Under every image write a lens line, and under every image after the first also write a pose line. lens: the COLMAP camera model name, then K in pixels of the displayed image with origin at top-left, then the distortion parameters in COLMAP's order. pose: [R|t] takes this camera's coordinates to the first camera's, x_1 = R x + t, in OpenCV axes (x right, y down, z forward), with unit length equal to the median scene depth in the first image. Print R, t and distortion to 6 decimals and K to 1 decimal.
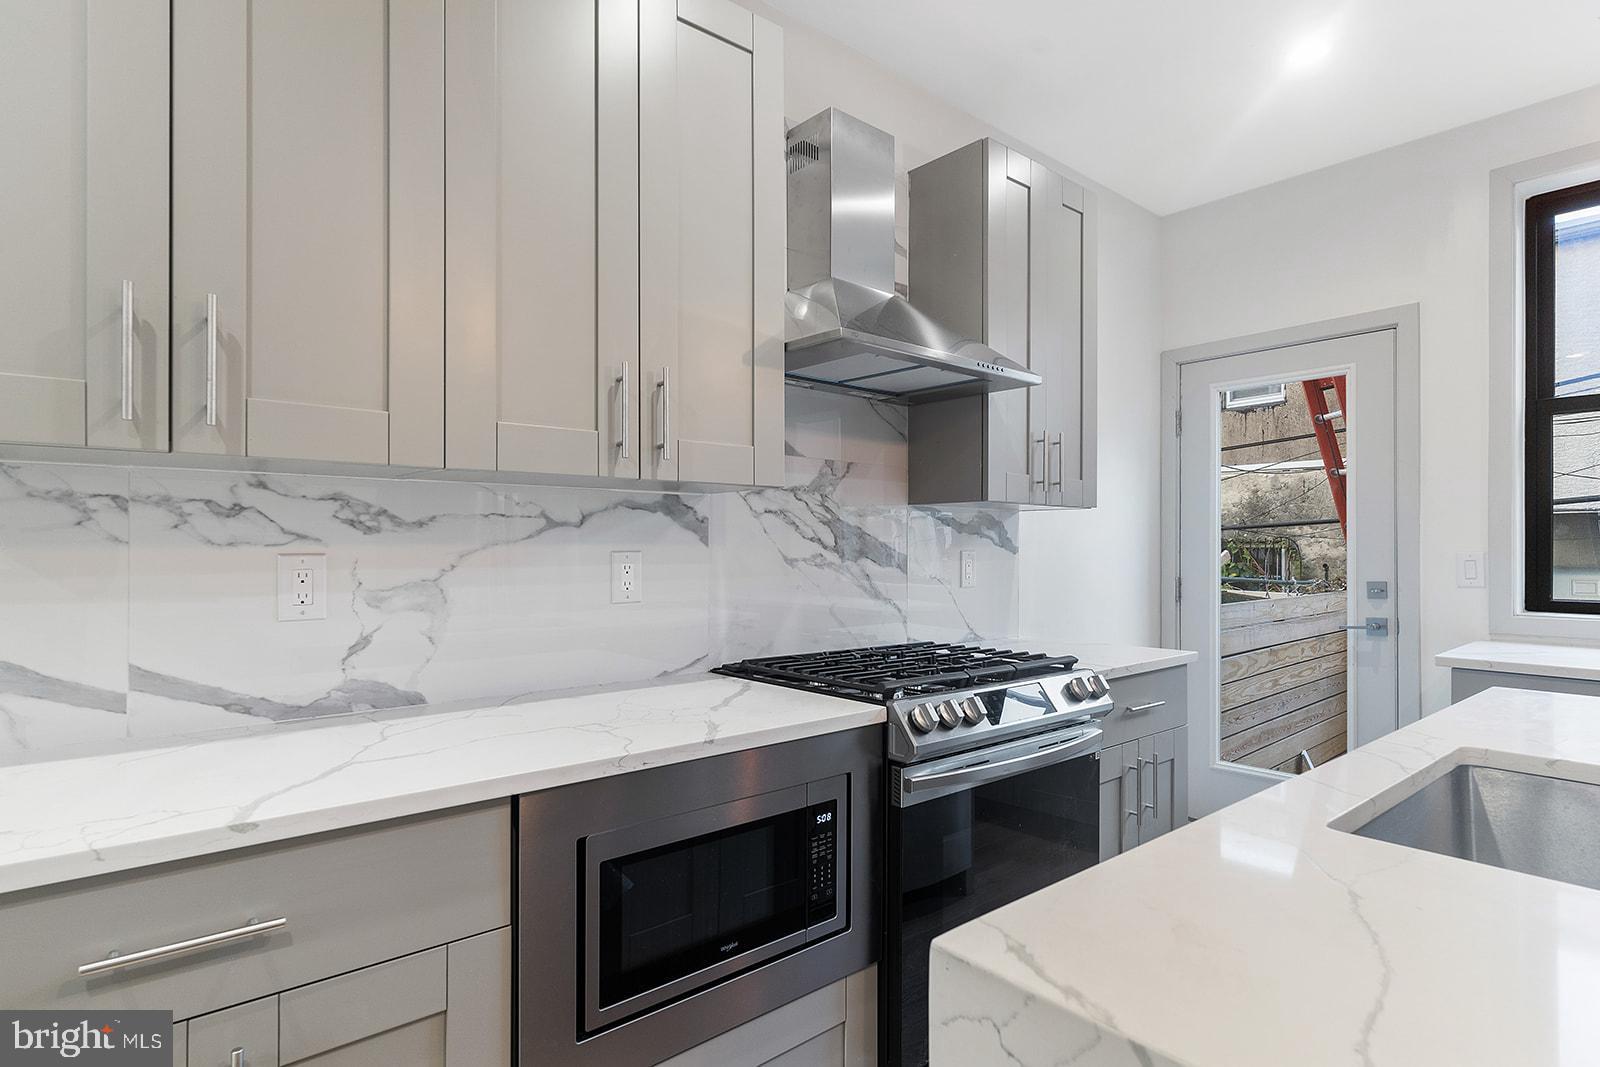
lens RADIAL K [[845.0, 0, 801.3], [0, 845.0, 547.1], [0, 0, 1]] dist [-0.001234, -0.000370]
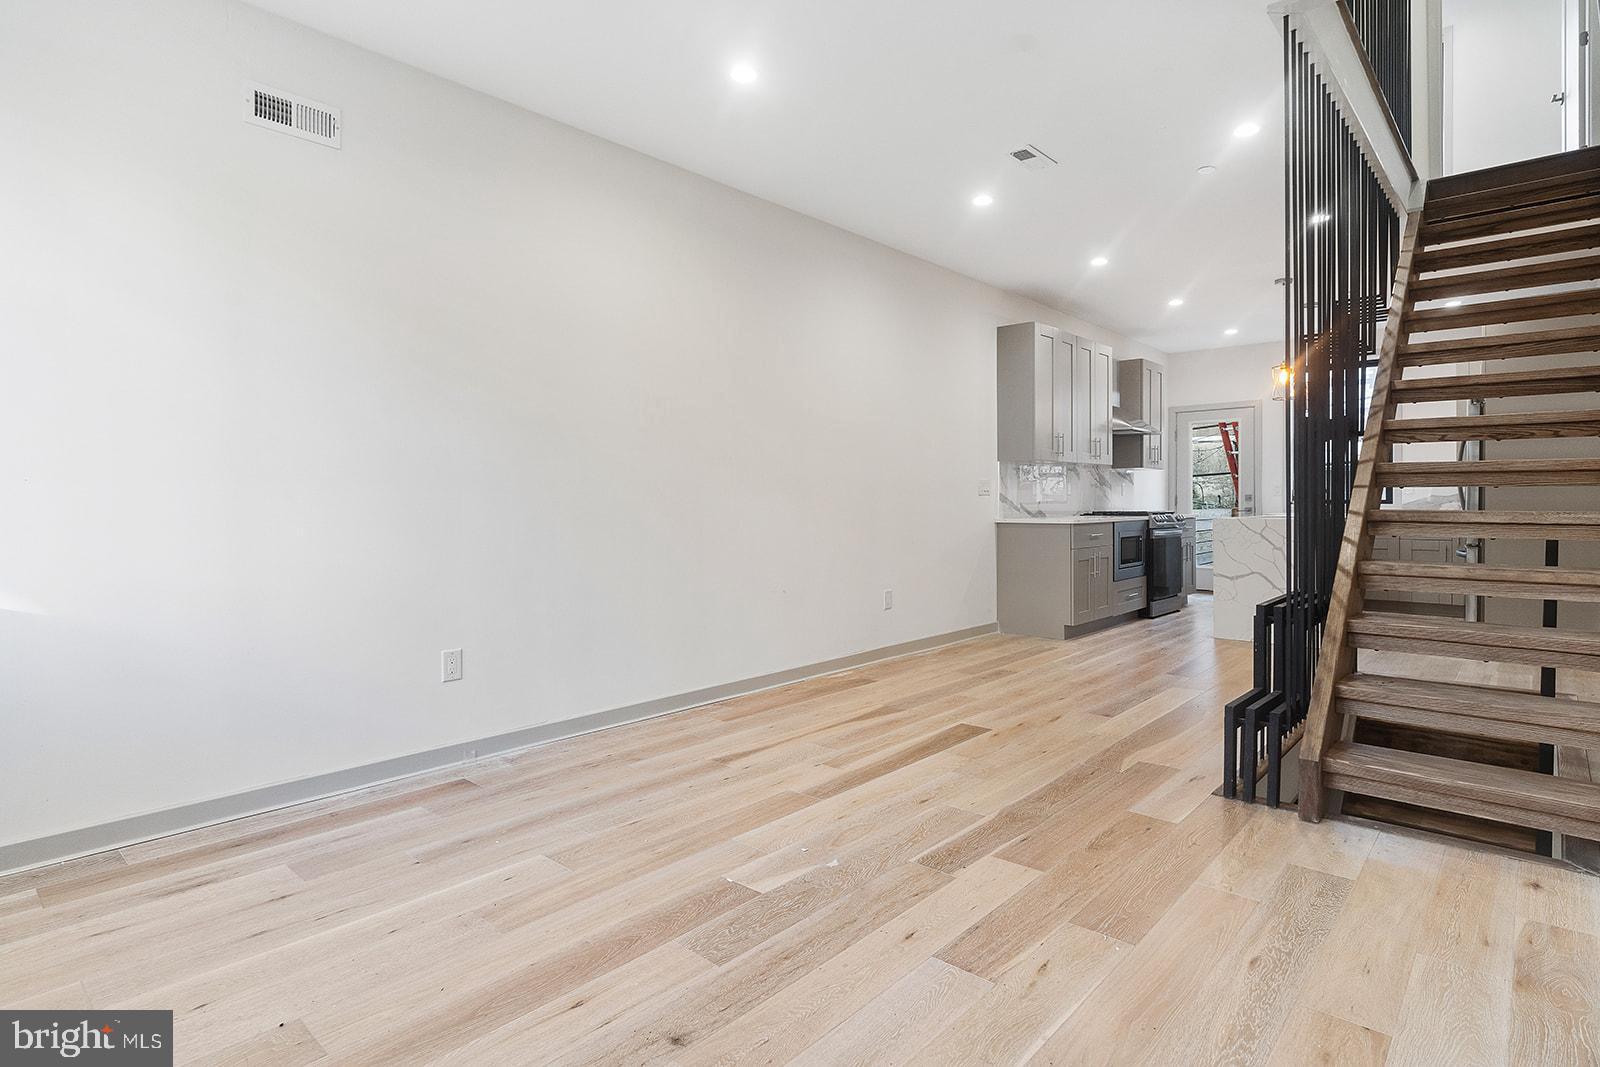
lens RADIAL K [[832.6, 0, 800.6], [0, 832.6, 505.1], [0, 0, 1]] dist [-0.000562, -0.000102]
pose [[0.992056, -0.005046, 0.125695, -1.823020], [0.004220, 0.999968, 0.006833, 0.077312], [-0.125726, -0.006248, 0.992045, -2.489053]]
